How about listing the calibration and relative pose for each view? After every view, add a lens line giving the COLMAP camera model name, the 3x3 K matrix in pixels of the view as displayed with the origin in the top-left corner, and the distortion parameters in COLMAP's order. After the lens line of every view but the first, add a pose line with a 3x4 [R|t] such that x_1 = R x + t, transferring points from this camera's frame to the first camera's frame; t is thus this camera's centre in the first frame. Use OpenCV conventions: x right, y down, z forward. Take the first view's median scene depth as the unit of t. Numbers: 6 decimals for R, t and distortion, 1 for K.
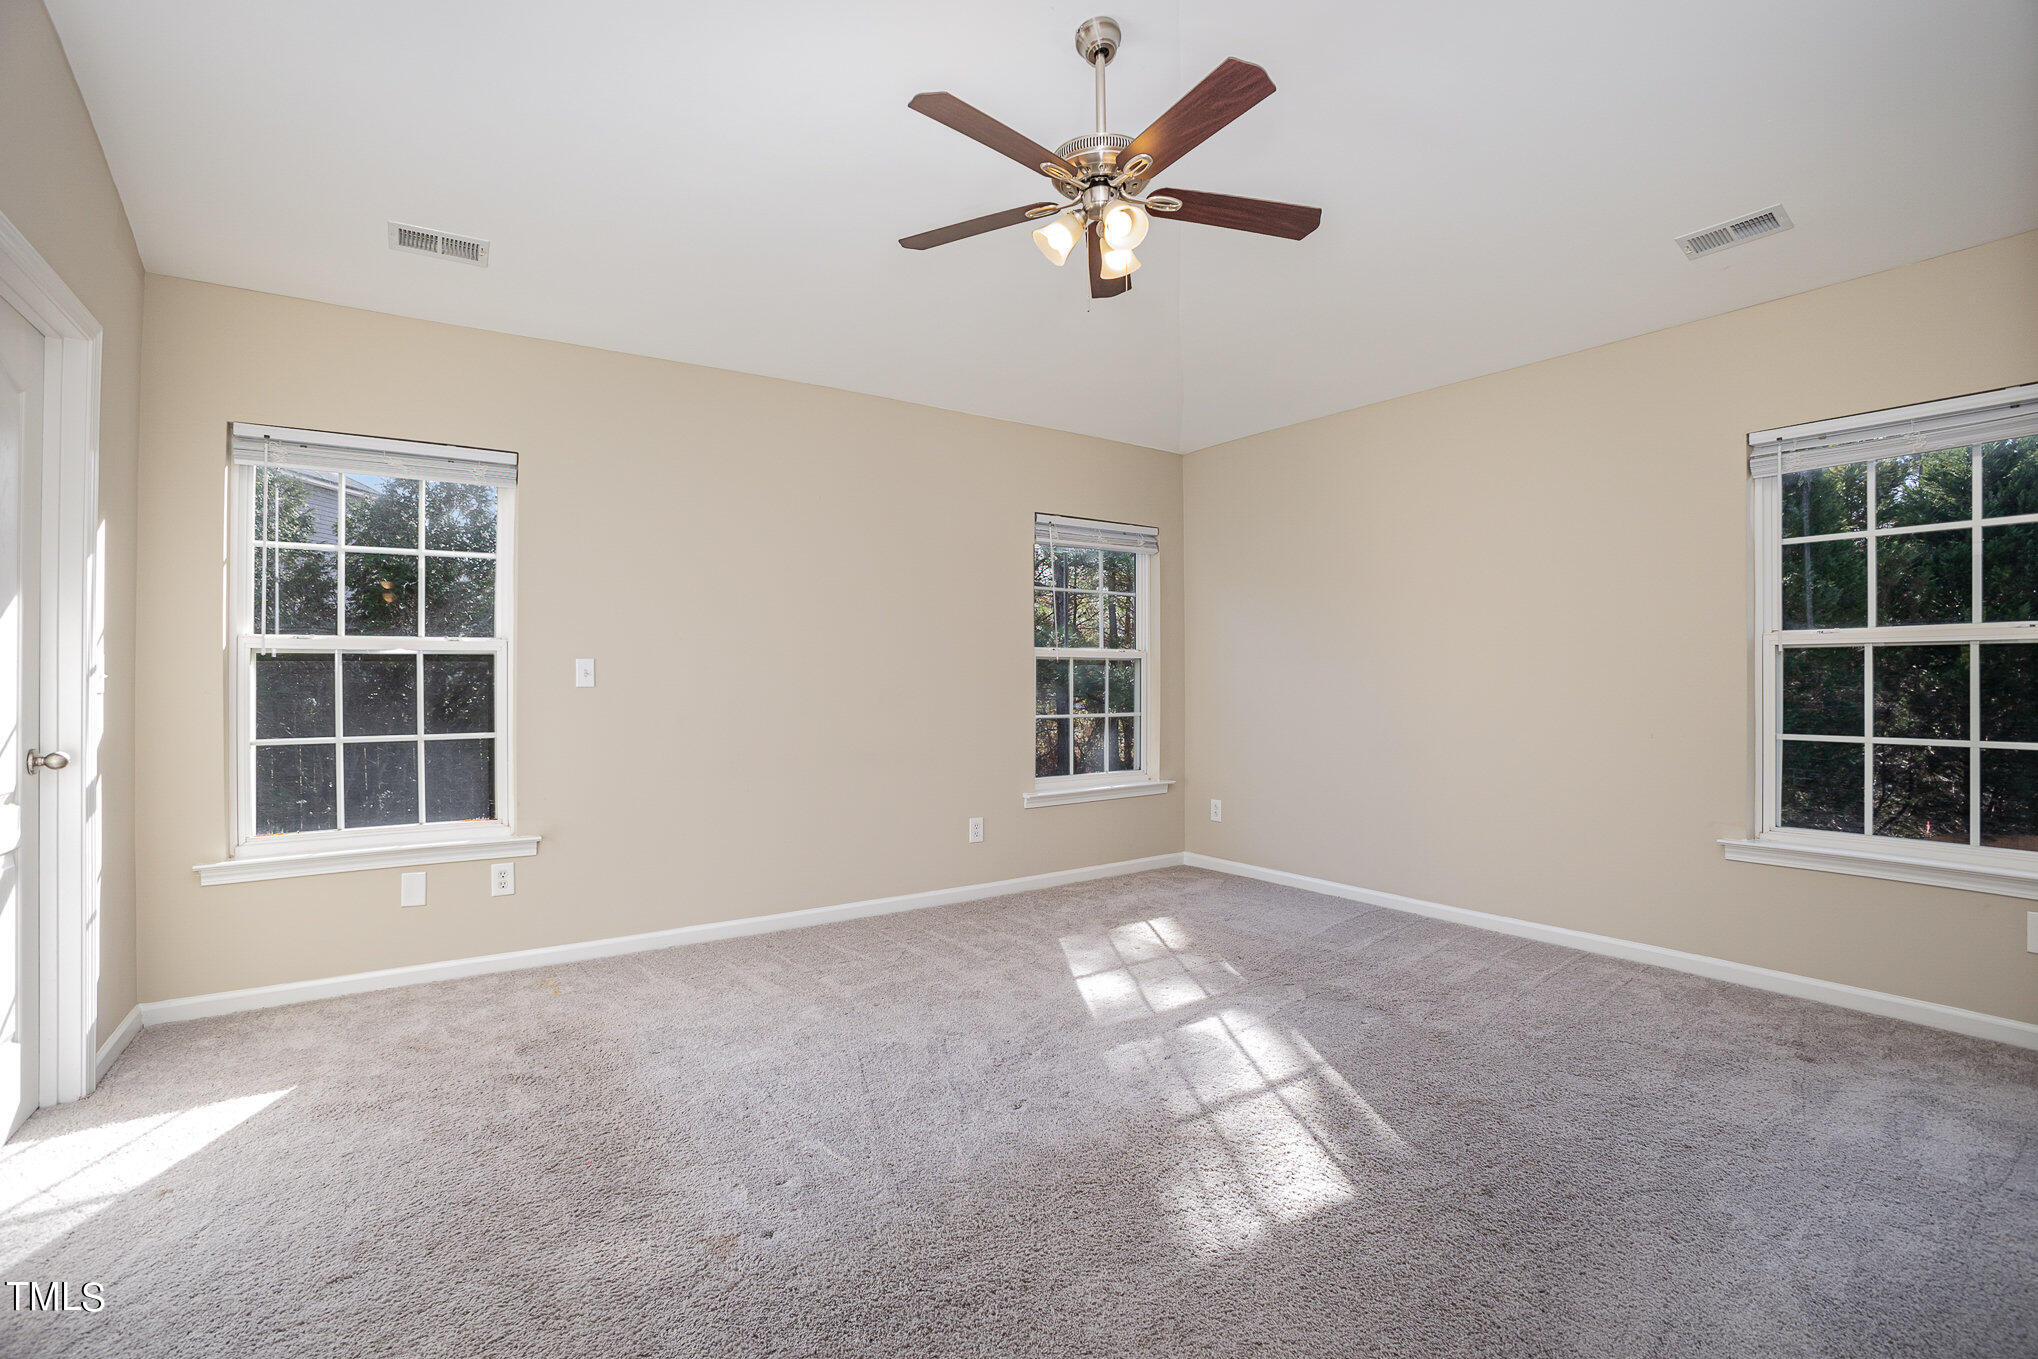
lens RADIAL K [[941.6, 0, 1037.6], [0, 941.6, 681.1], [0, 0, 1]] dist [-0.084614, 0.028127]
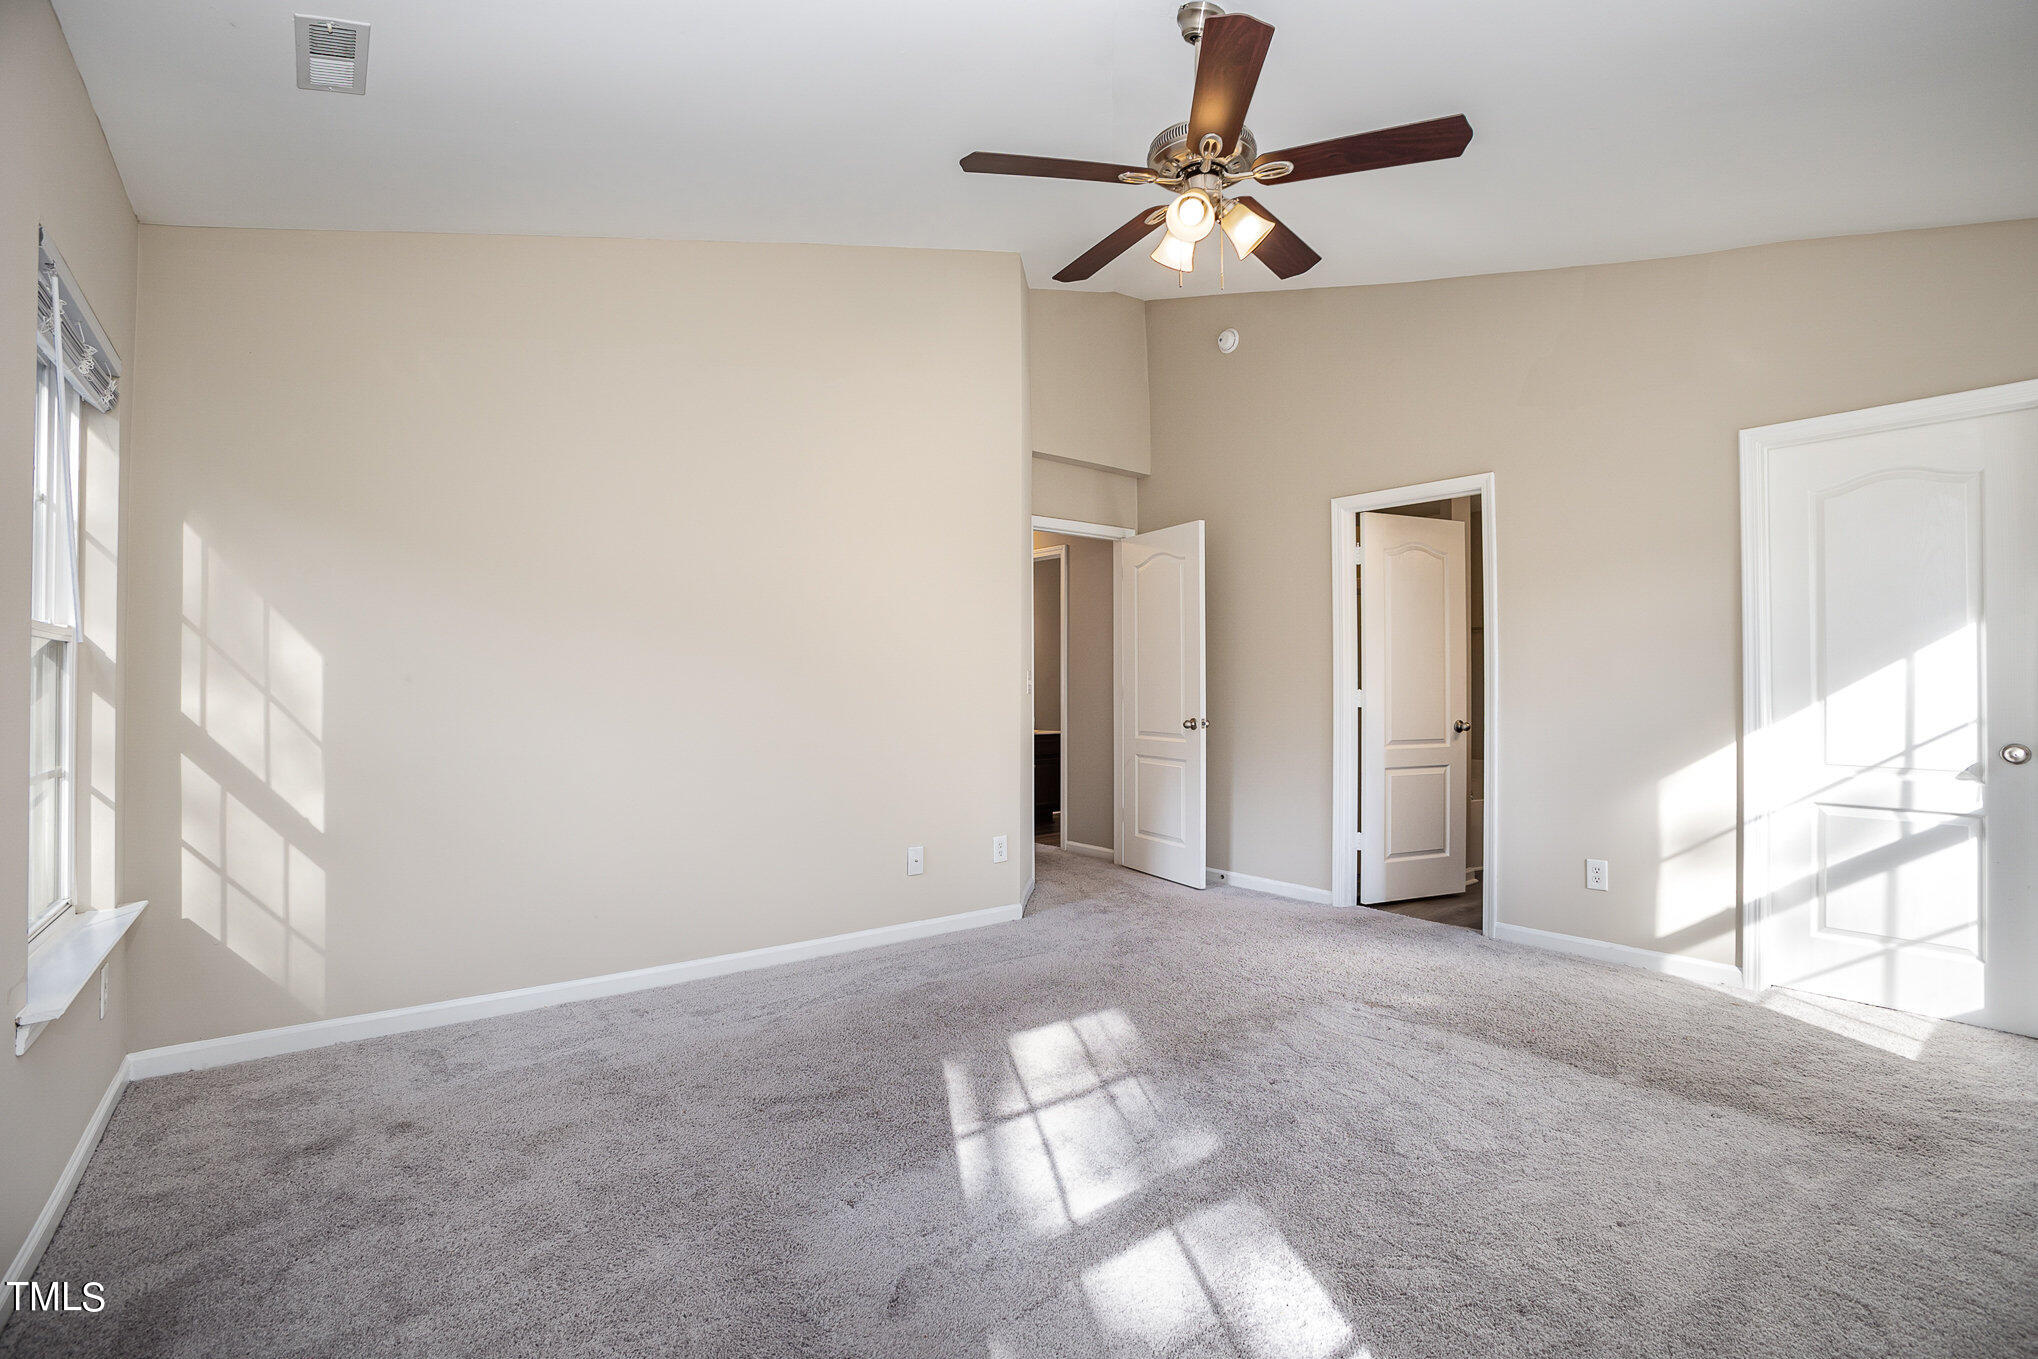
lens RADIAL K [[941.6, 0, 1037.6], [0, 941.6, 681.1], [0, 0, 1]] dist [-0.084614, 0.028127]
pose [[-0.998443, -0.001096, -0.055777, 0.331825], [-0.000590, 0.999959, -0.009076, -0.004565], [0.055785, -0.009029, -0.998402, 2.147759]]
